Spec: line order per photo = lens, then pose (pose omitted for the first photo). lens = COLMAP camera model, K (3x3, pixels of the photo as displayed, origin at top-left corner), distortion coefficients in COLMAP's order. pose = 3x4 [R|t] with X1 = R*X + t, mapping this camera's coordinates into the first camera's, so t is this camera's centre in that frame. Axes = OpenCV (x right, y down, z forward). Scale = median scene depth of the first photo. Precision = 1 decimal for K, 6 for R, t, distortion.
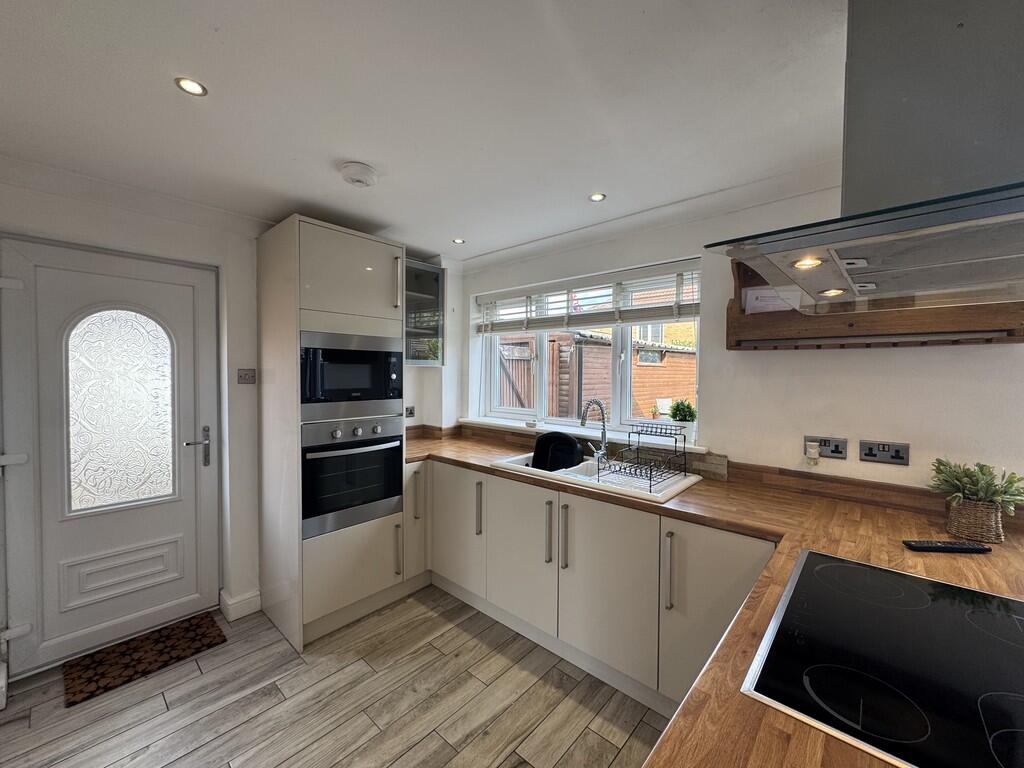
lens RADIAL K [[407.4, 0, 512.1], [0, 407.4, 381.0], [0, 0, 1]] dist [-0.002901, 0.000521]
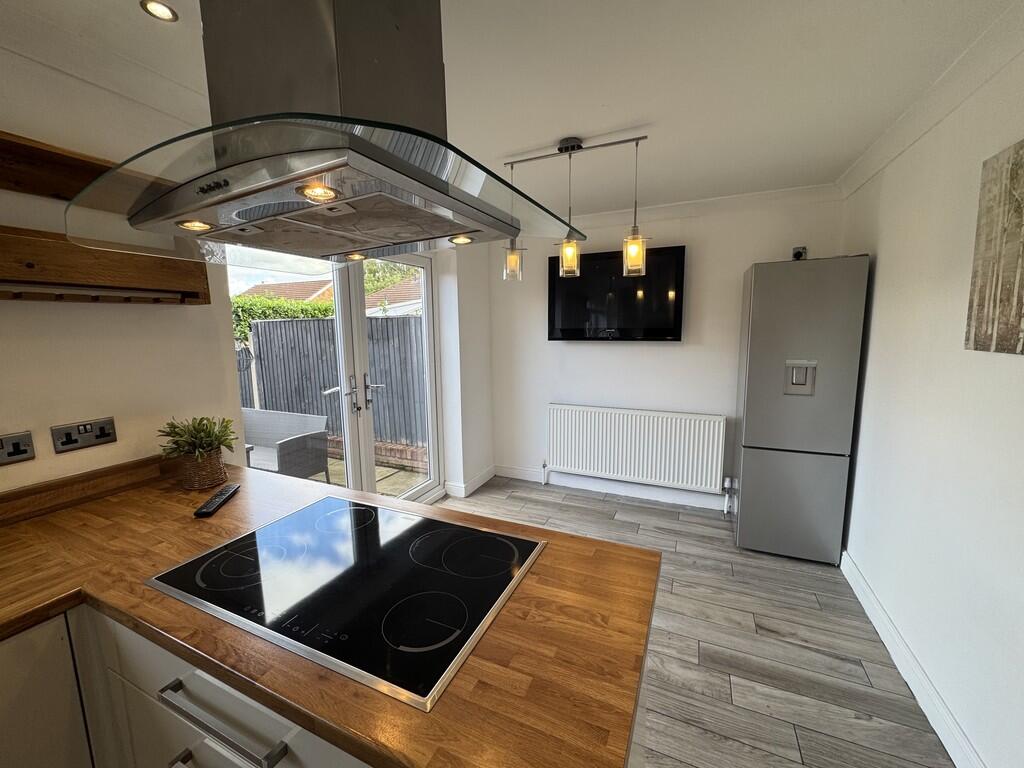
lens RADIAL K [[407.4, 0, 512.1], [0, 407.4, 382.5], [0, 0, 1]] dist [-0.002901, 0.000521]
pose [[-0.302680, -0.130258, 0.944149, -0.084575], [0.035187, 0.988414, 0.147645, -0.014592], [-0.952442, 0.077911, -0.294590, 0.429740]]
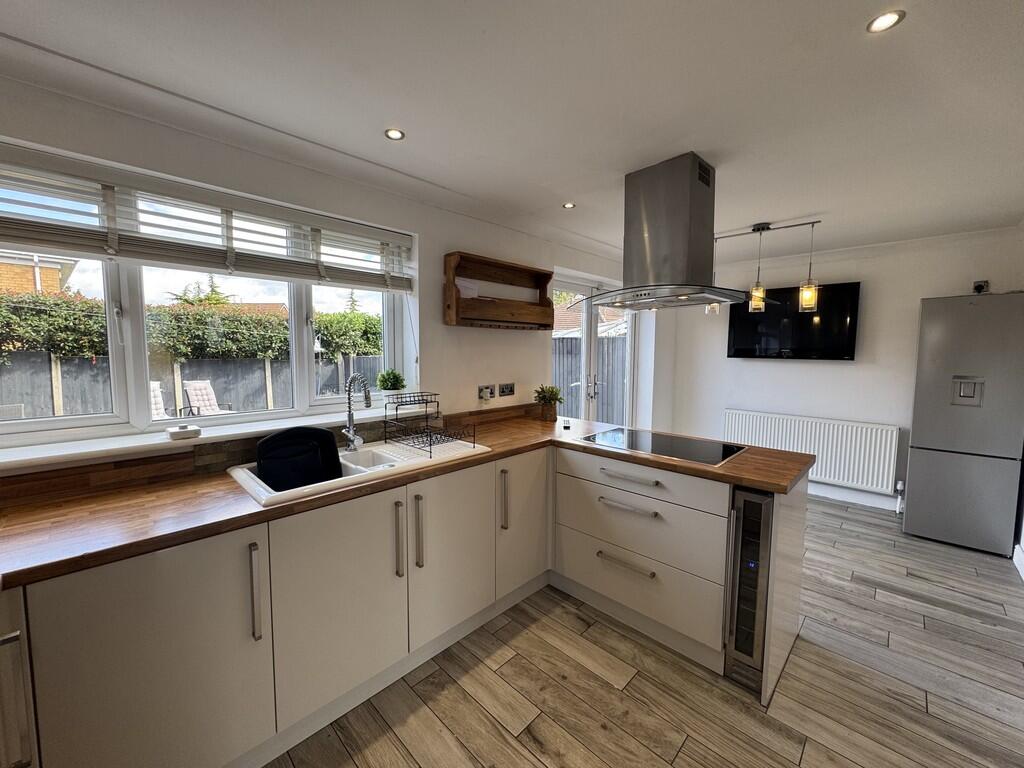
lens RADIAL K [[407.4, 0, 512.2], [0, 407.4, 381.9], [0, 0, 1]] dist [-0.002901, 0.000521]
pose [[0.038531, -0.087104, 0.995454, -0.835771], [0.018128, 0.996091, 0.086458, -0.008115], [-0.999093, 0.014714, 0.039960, 0.913409]]
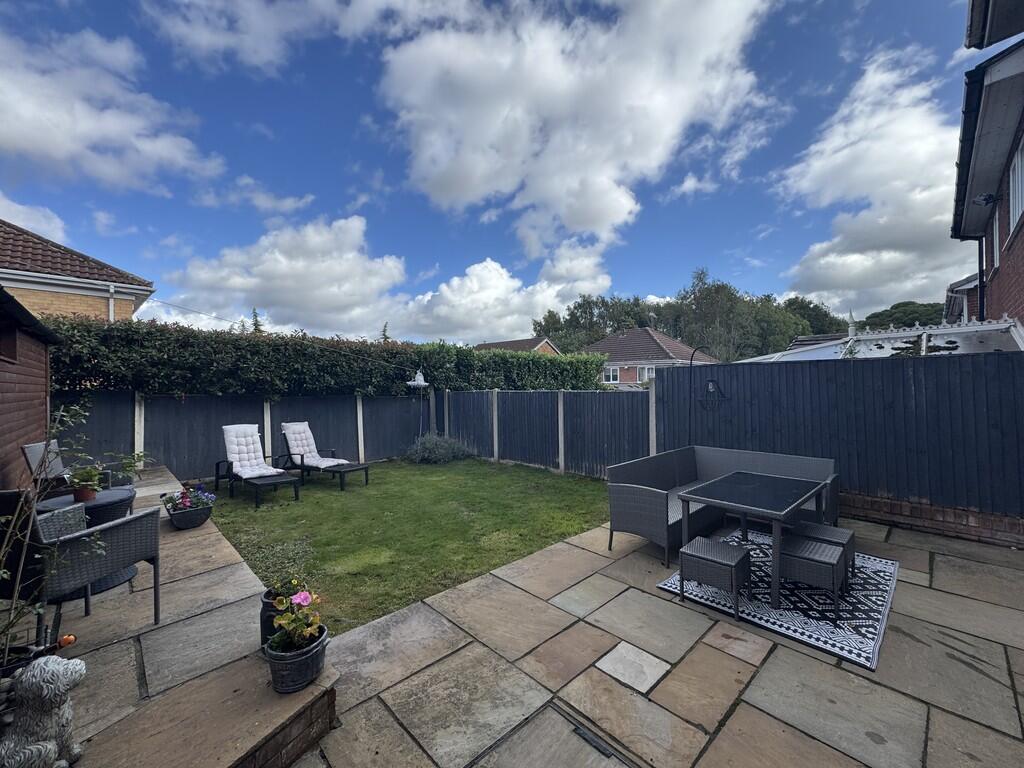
lens RADIAL K [[407.4, 0, 509.2], [0, 407.4, 382.7], [0, 0, 1]] dist [-0.002901, 0.000521]
pose [[0.076012, -0.002598, 0.997104, 0.040797], [0.032547, 0.999470, 0.000123, 0.003065], [-0.996576, 0.032444, 0.076056, 2.581757]]
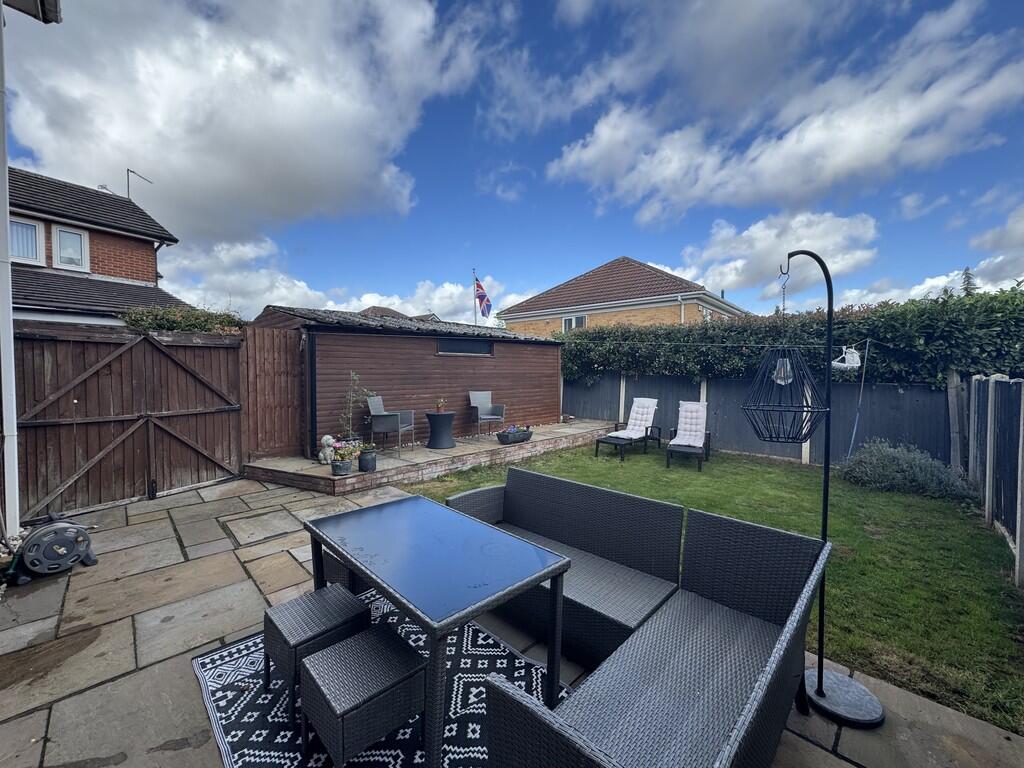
lens RADIAL K [[407.4, 0, 511.2], [0, 407.4, 382.7], [0, 0, 1]] dist [-0.002901, 0.000521]
pose [[0.999160, -0.004667, -0.040719, 2.433706], [0.005003, 0.999954, 0.008163, 0.093639], [0.040679, -0.008360, 0.999137, 0.364539]]
